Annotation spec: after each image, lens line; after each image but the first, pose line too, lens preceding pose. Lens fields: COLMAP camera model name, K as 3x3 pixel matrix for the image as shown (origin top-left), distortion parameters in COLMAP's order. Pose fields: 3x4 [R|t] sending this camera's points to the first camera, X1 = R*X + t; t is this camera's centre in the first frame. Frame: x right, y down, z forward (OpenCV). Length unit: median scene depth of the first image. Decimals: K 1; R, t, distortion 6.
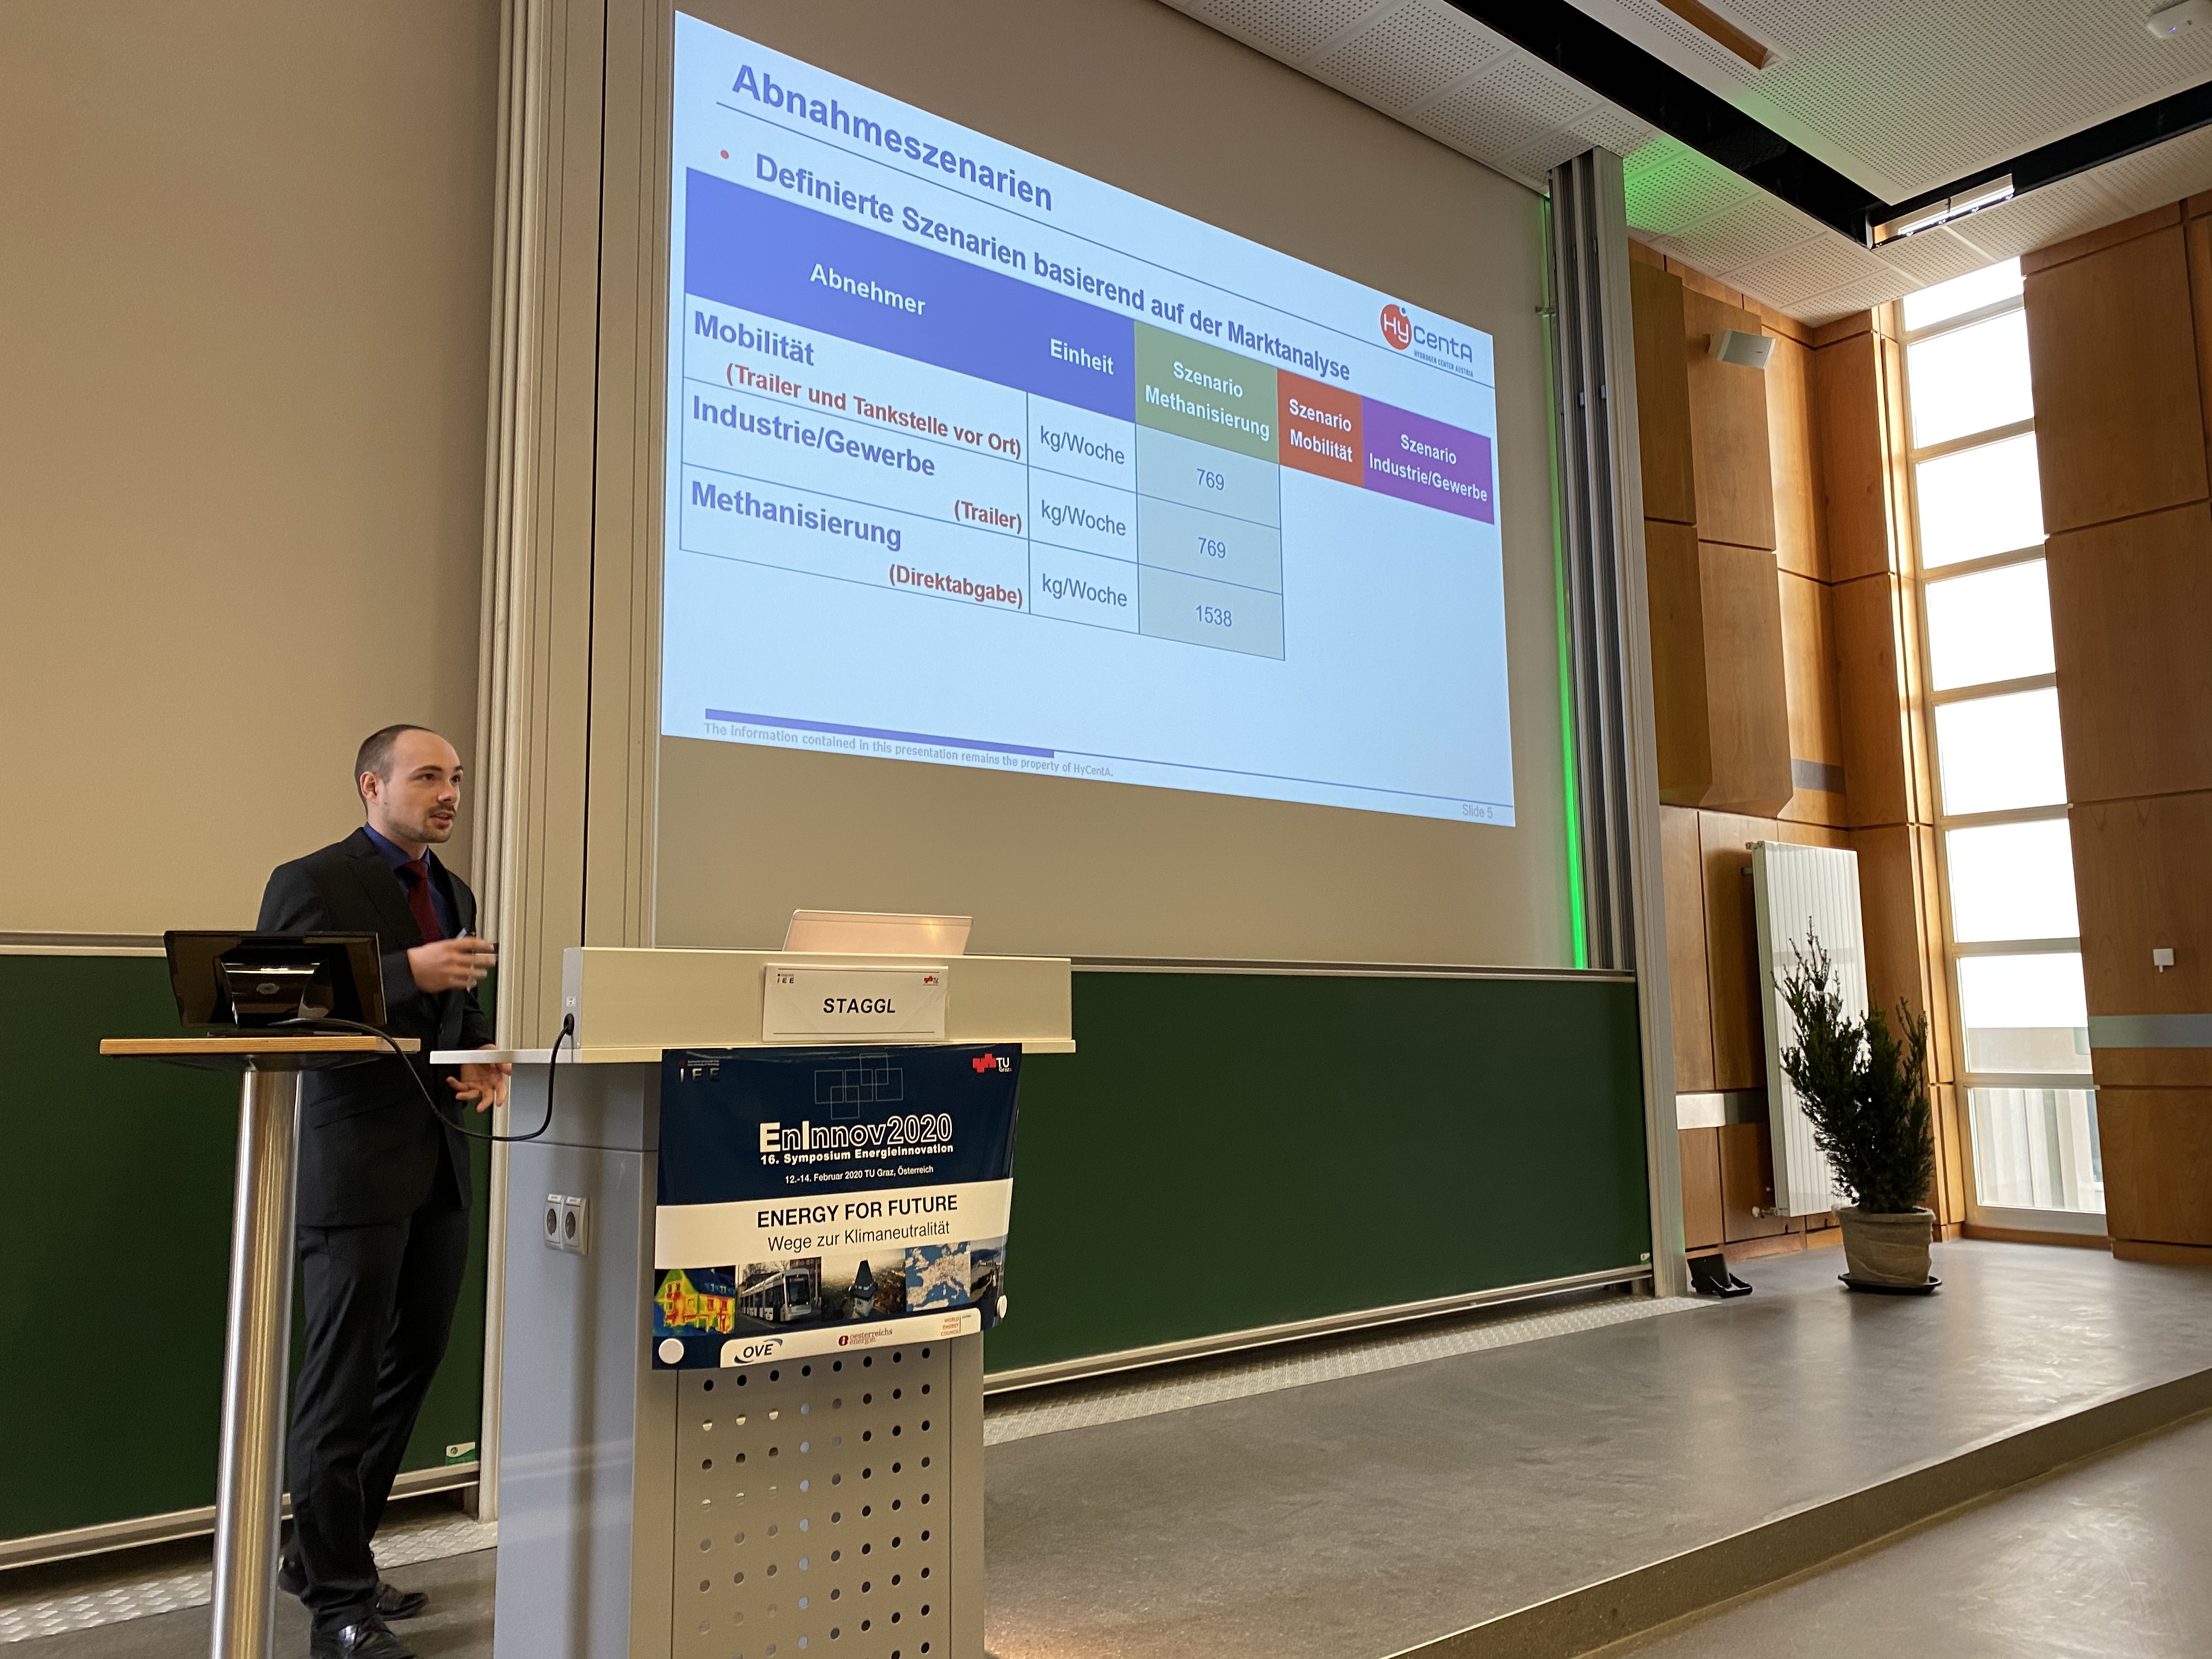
lens RADIAL K [[1672.1, 0, 1102.7], [0, 1672.1, 816.7], [0, 0, 1]] dist [0.030233, -0.024522]
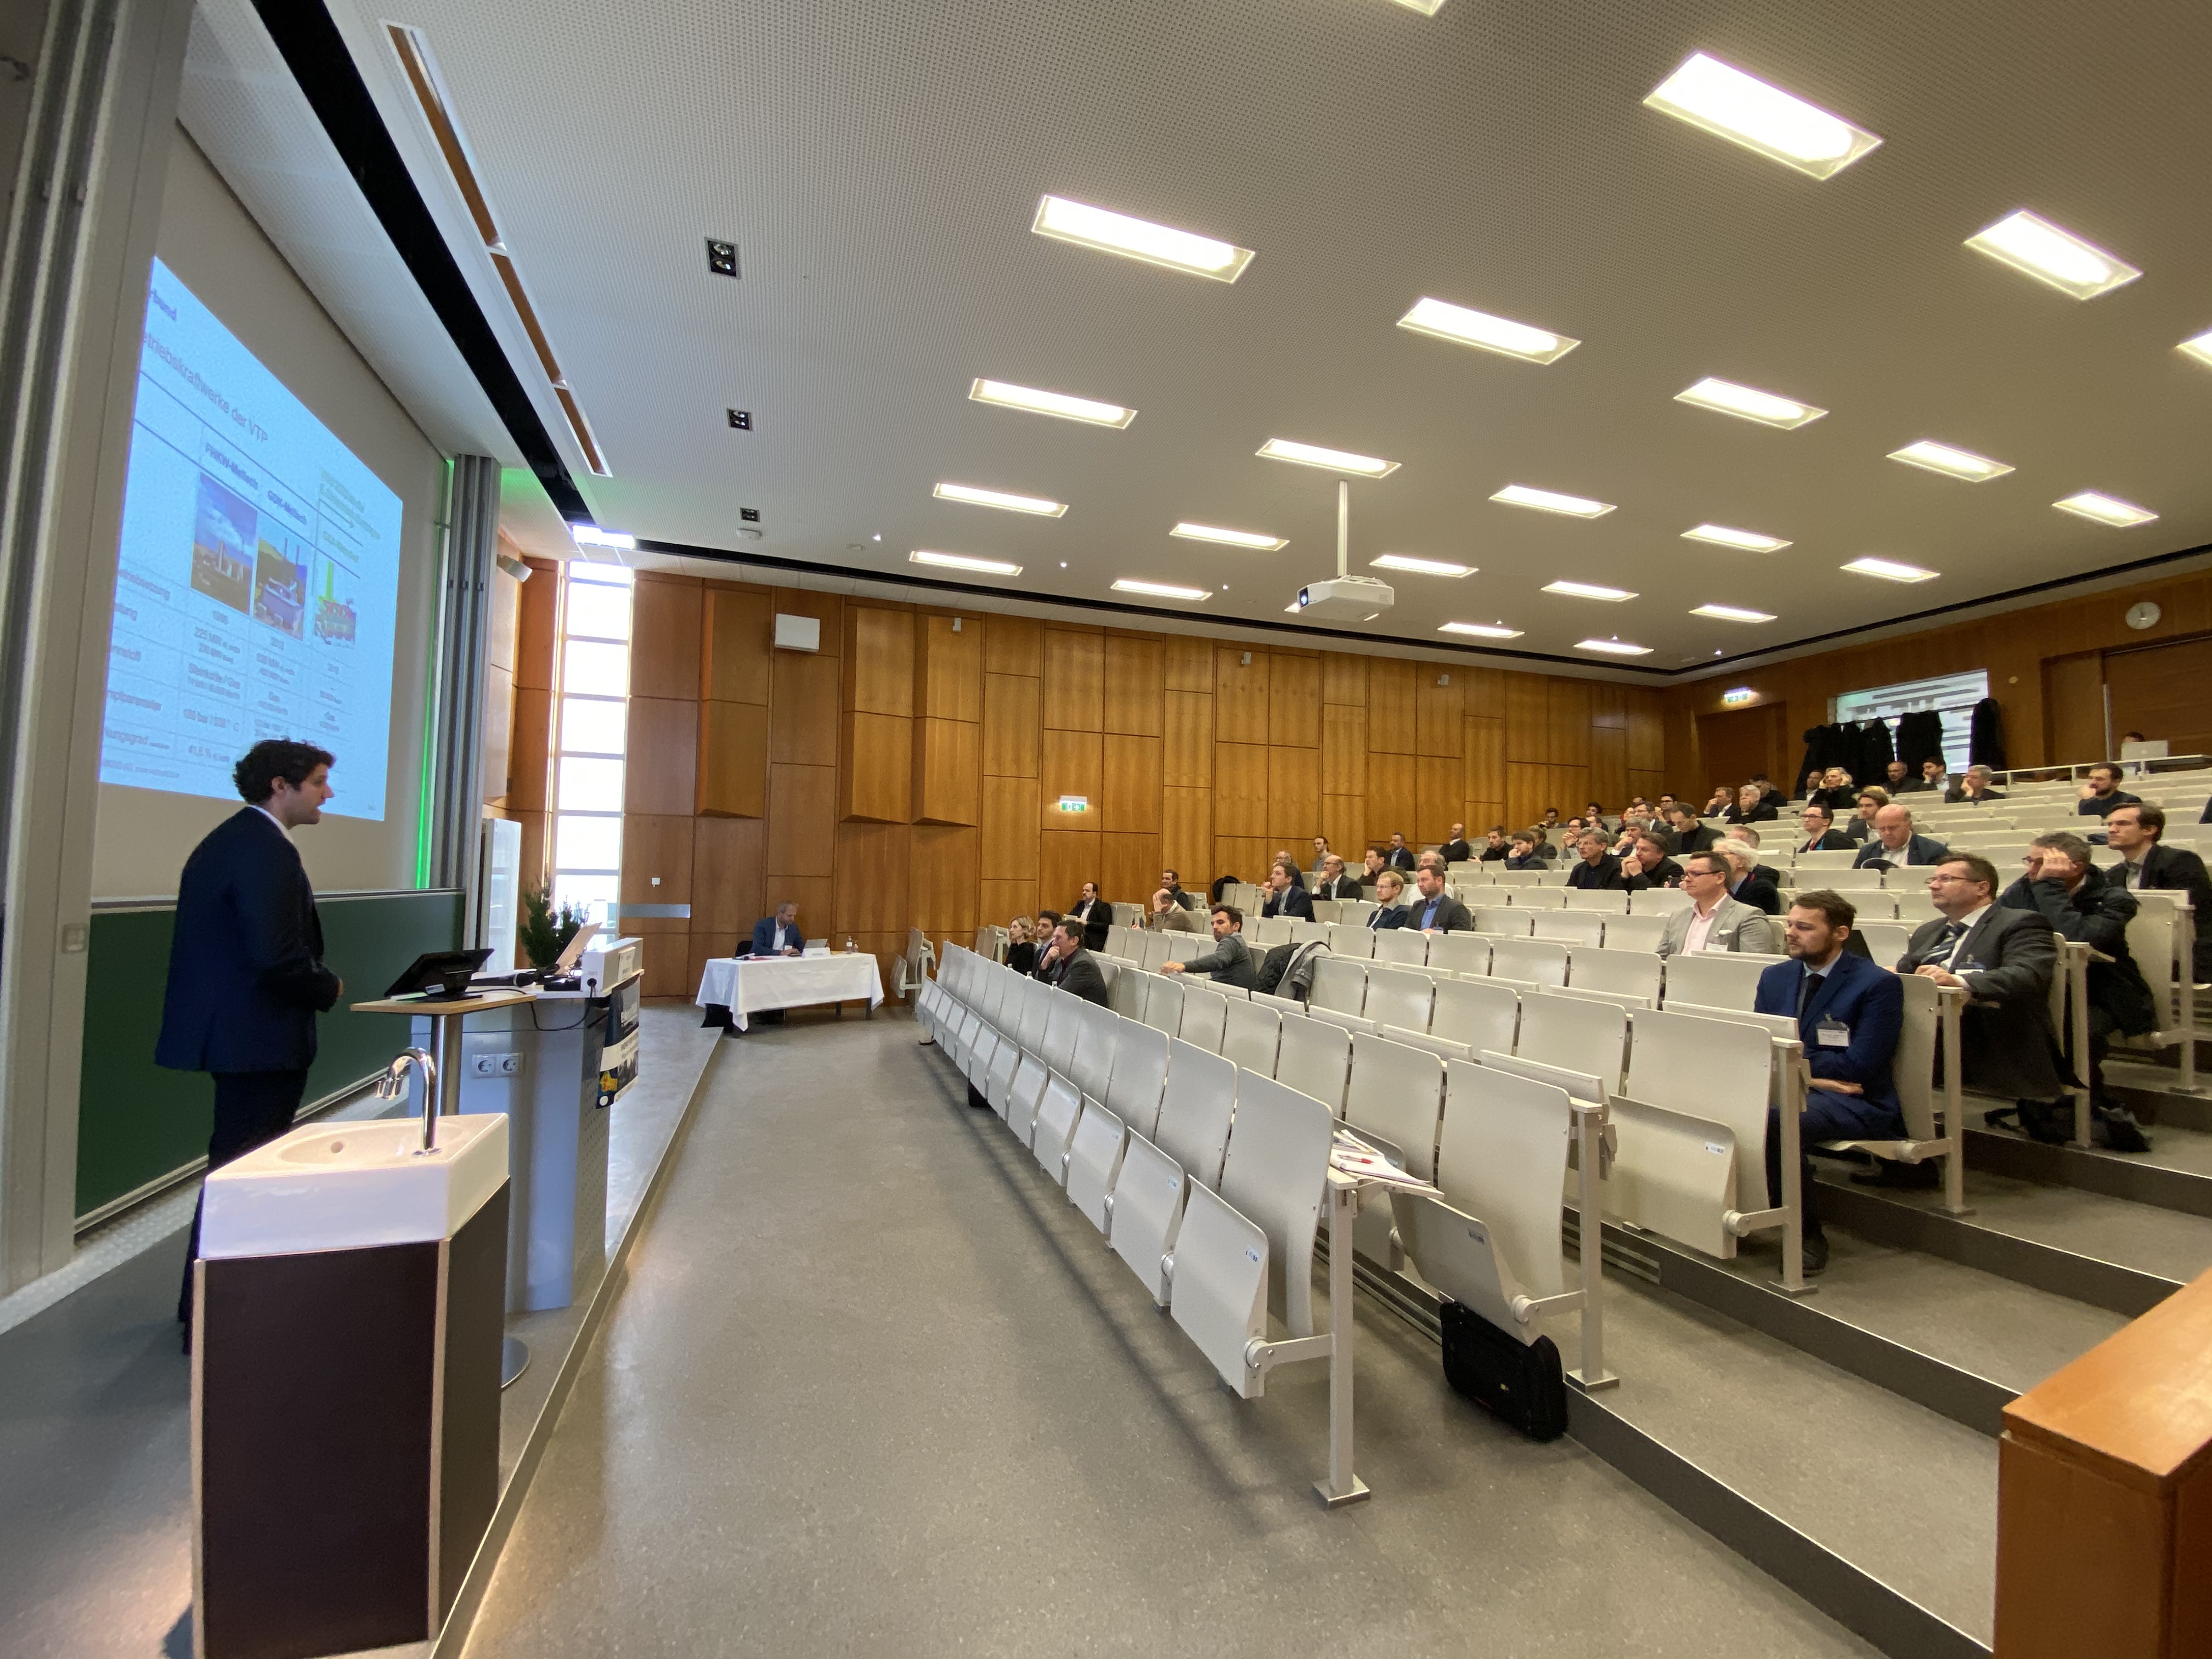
lens RADIAL K [[889.2, 0, 1106.5], [0, 889.2, 836.6], [0, 0, 1]] dist [0.014077, -0.006194]
pose [[0.337002, 0.066522, 0.939151, -1.213619], [-0.143762, 0.989439, -0.018497, -0.165740], [-0.930463, -0.128781, 0.343006, -0.154066]]
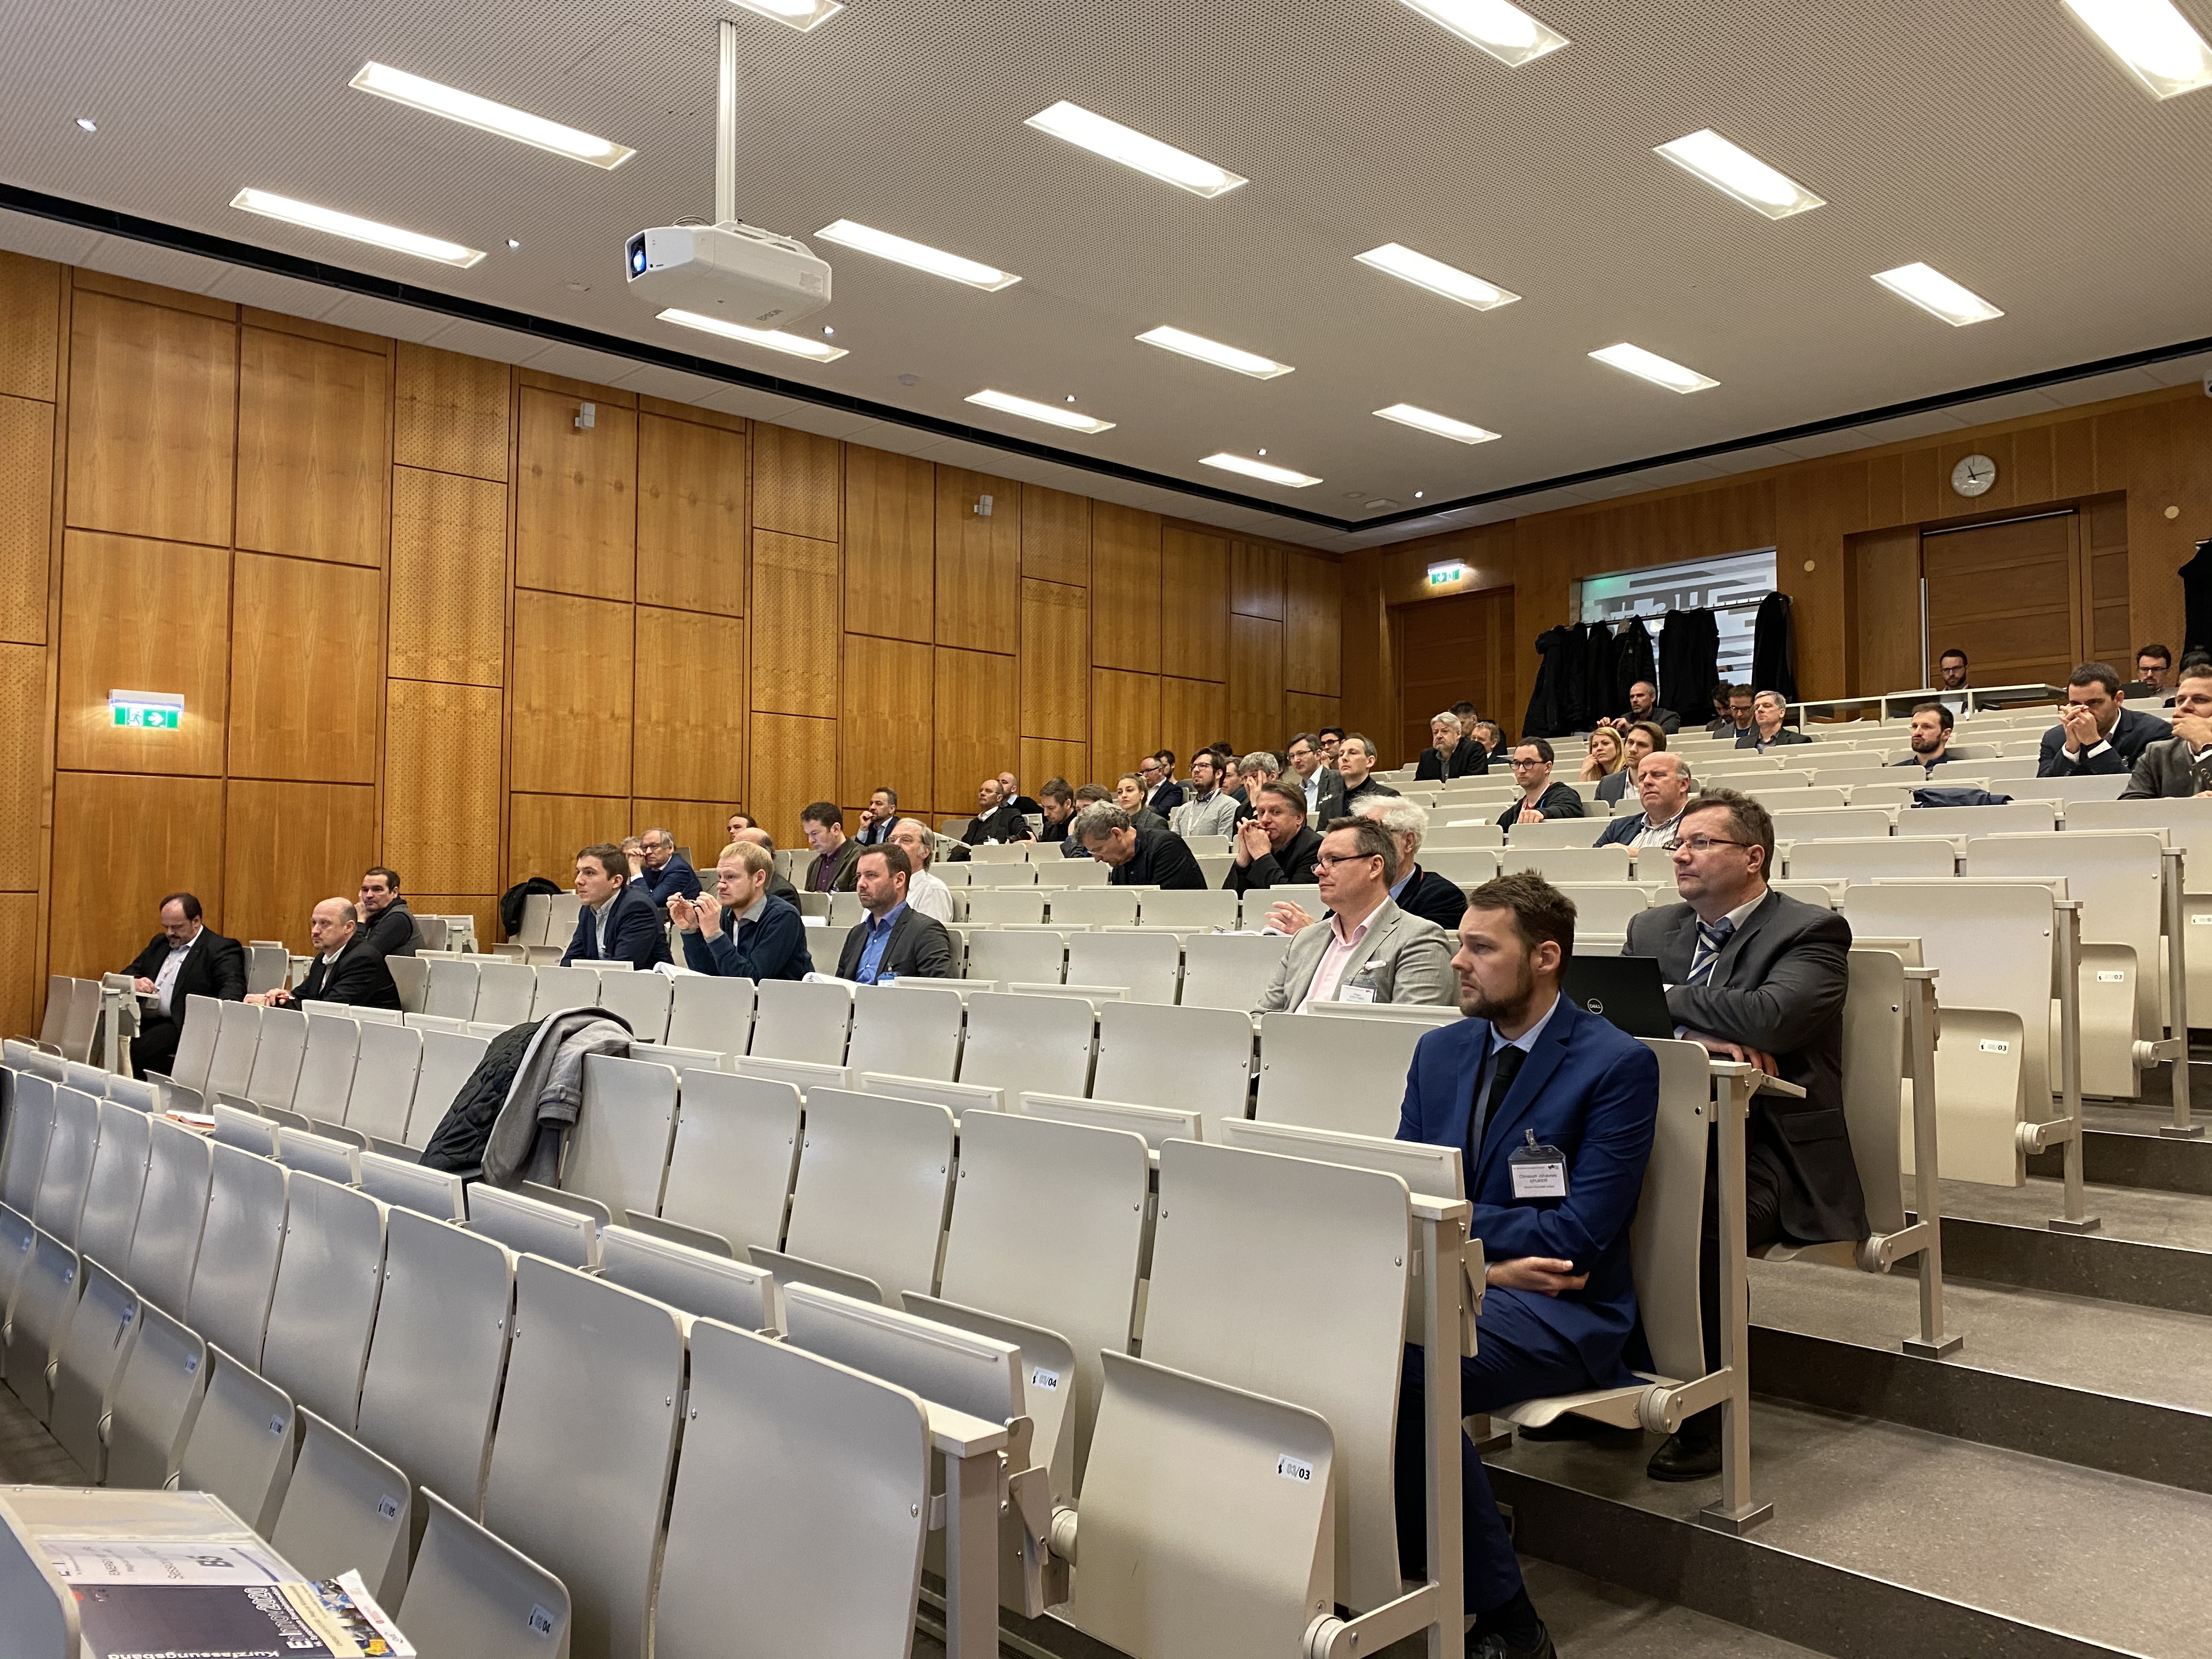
lens RADIAL K [[1672.1, 0, 1113.1], [0, 1672.1, 816.3], [0, 0, 1]] dist [0.030233, -0.024522]
pose [[-0.061026, 0.065087, 0.996012, -0.753161], [-0.134308, 0.988261, -0.072810, -0.178646], [-0.989059, -0.138216, -0.051568, -0.354325]]
